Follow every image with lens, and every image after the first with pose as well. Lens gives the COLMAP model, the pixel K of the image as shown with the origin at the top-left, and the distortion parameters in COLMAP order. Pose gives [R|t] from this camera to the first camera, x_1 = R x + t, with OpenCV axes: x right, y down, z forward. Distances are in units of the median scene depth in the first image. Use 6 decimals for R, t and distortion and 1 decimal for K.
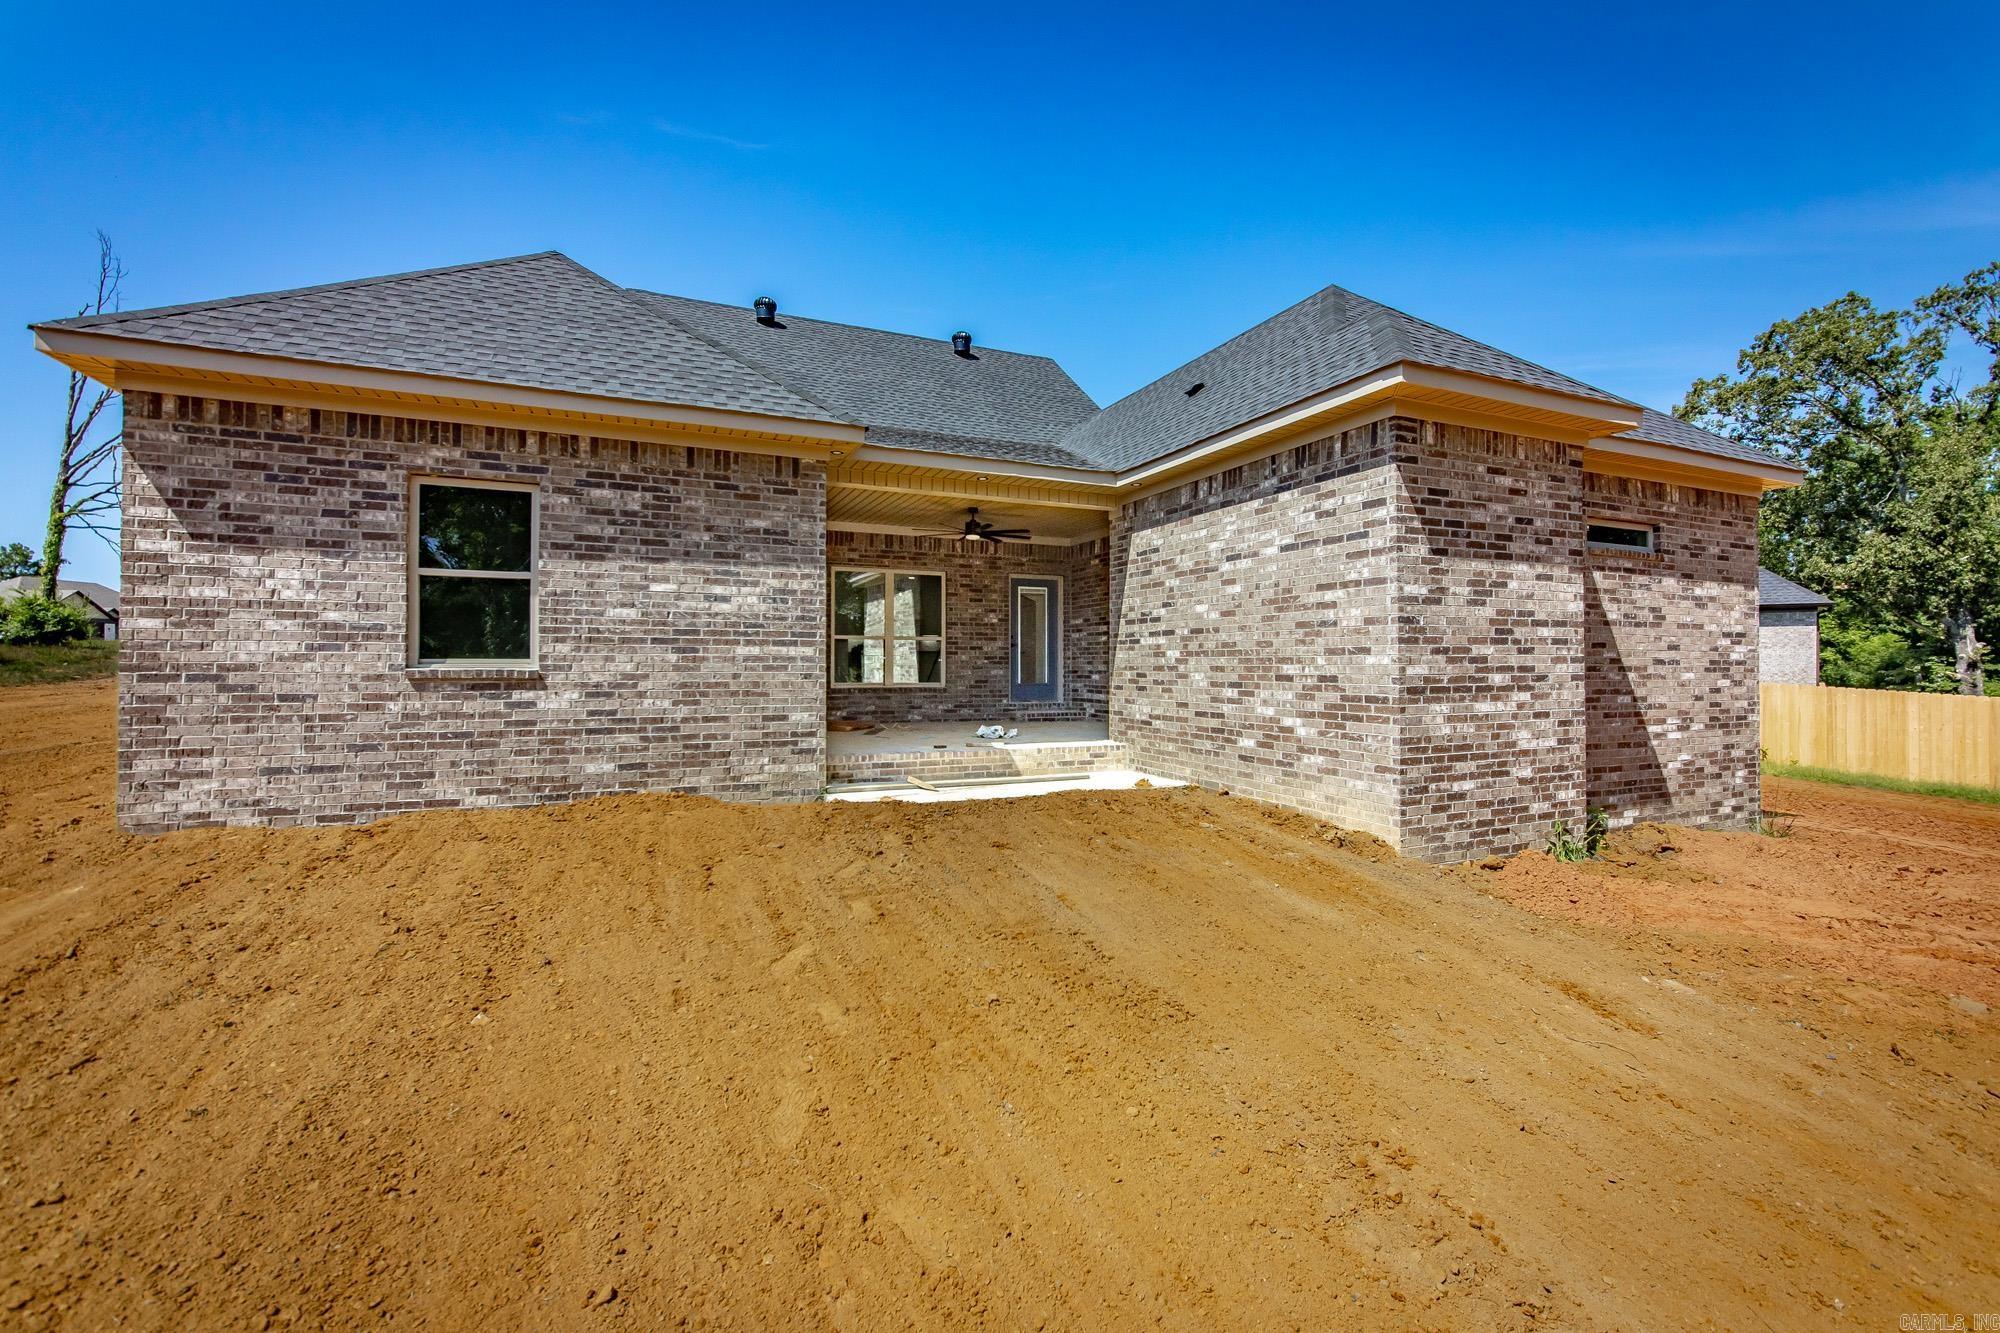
lens RADIAL K [[847.4, 0, 1001.1], [0, 847.4, 664.0], [0, 0, 1]] dist [0.002306, 0.001231]
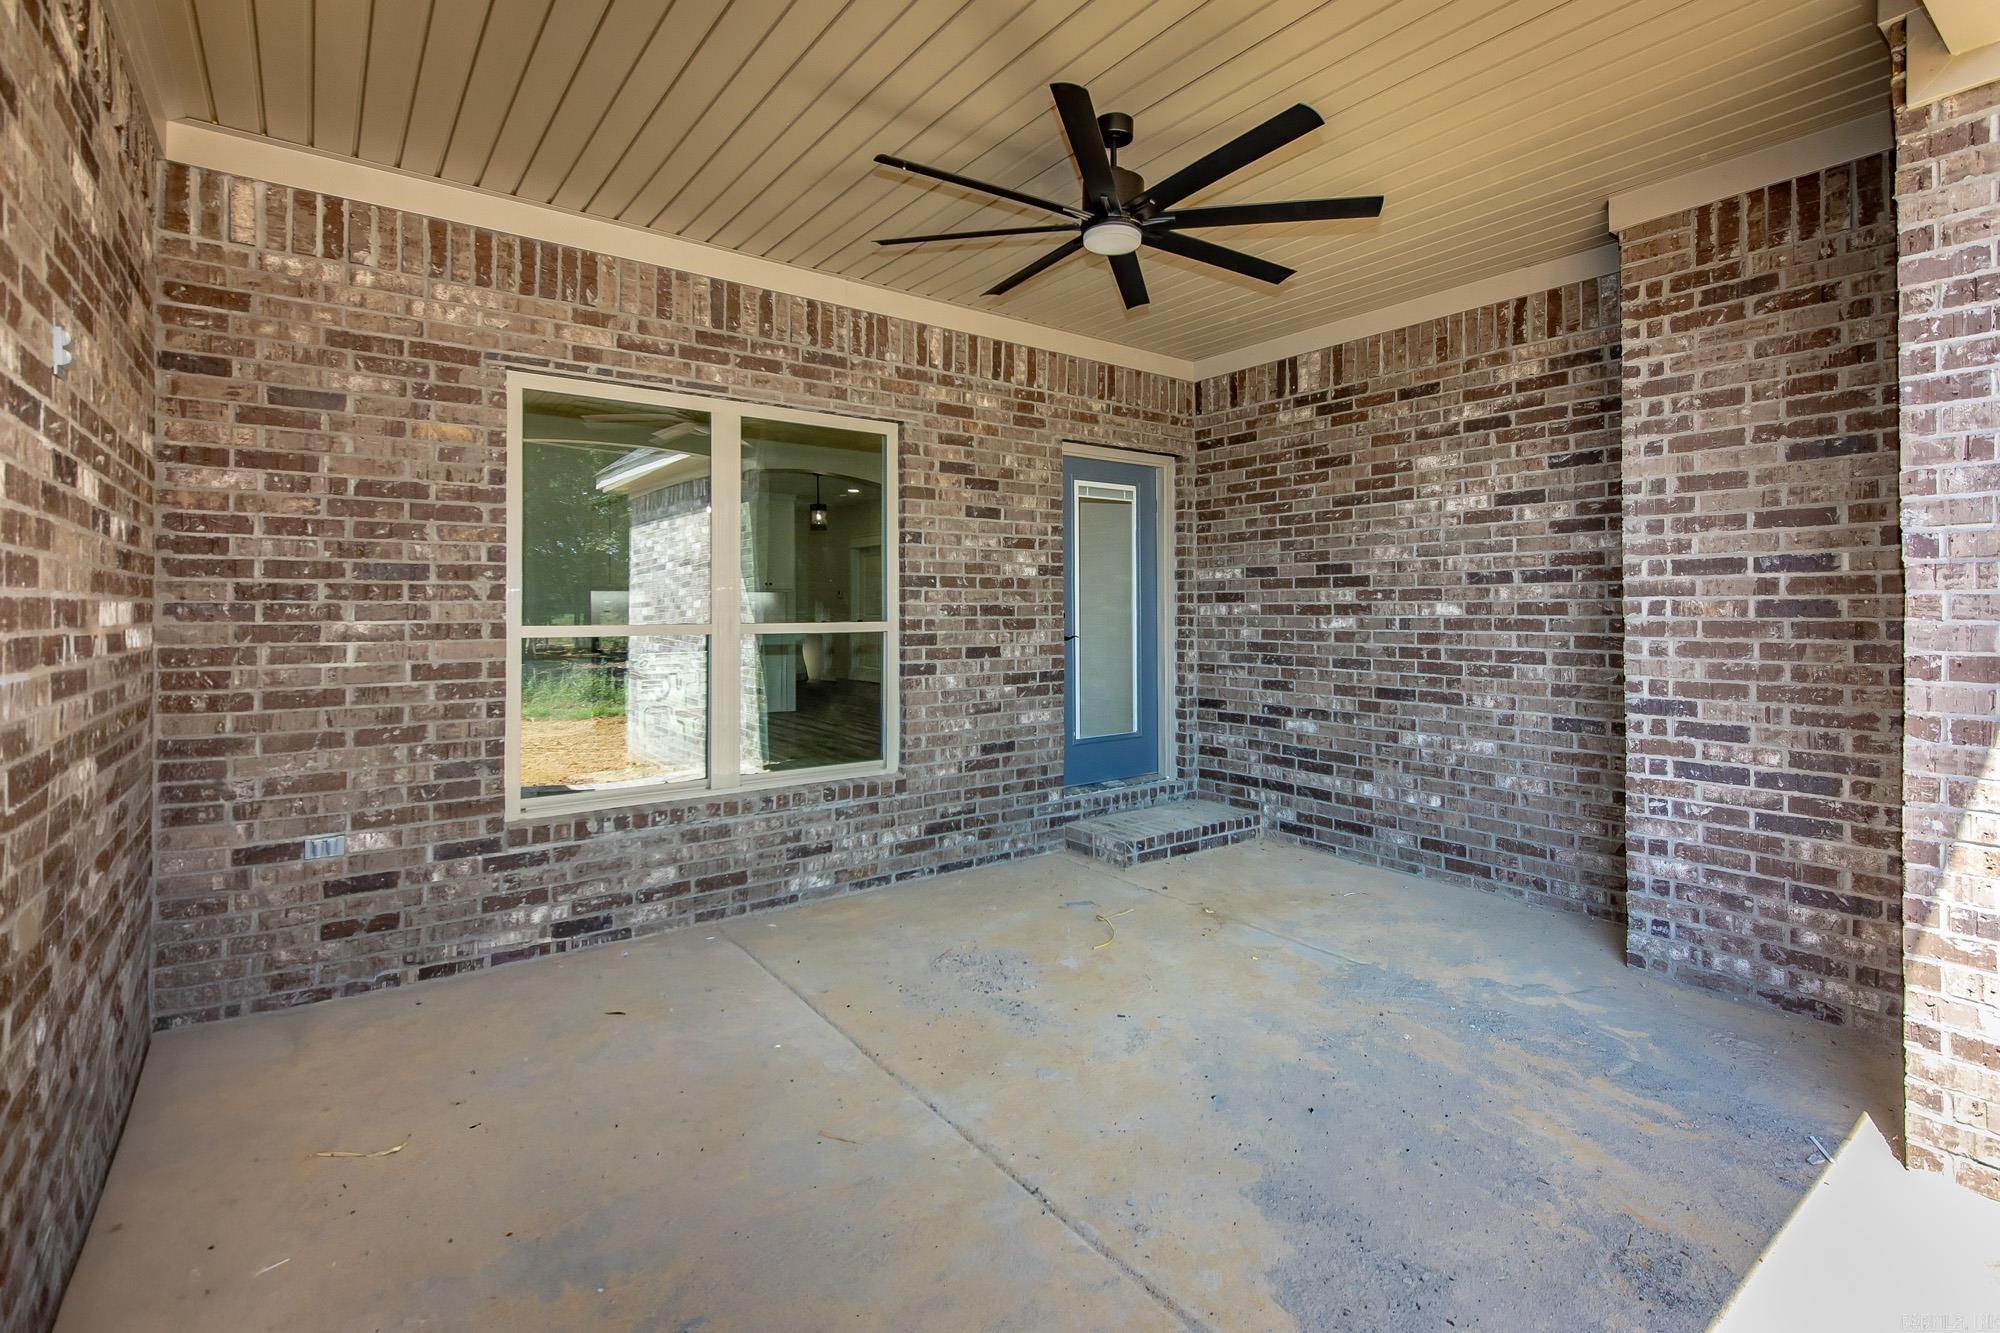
lens RADIAL K [[927.3, 0, 1002.6], [0, 927.3, 602.2], [0, 0, 1]] dist [0.000918, 0.000024]
pose [[0.973998, -0.002822, 0.226538, -0.106913], [0.004283, 0.999973, -0.005959, -0.036674], [-0.226515, 0.006774, 0.973984, 0.634287]]
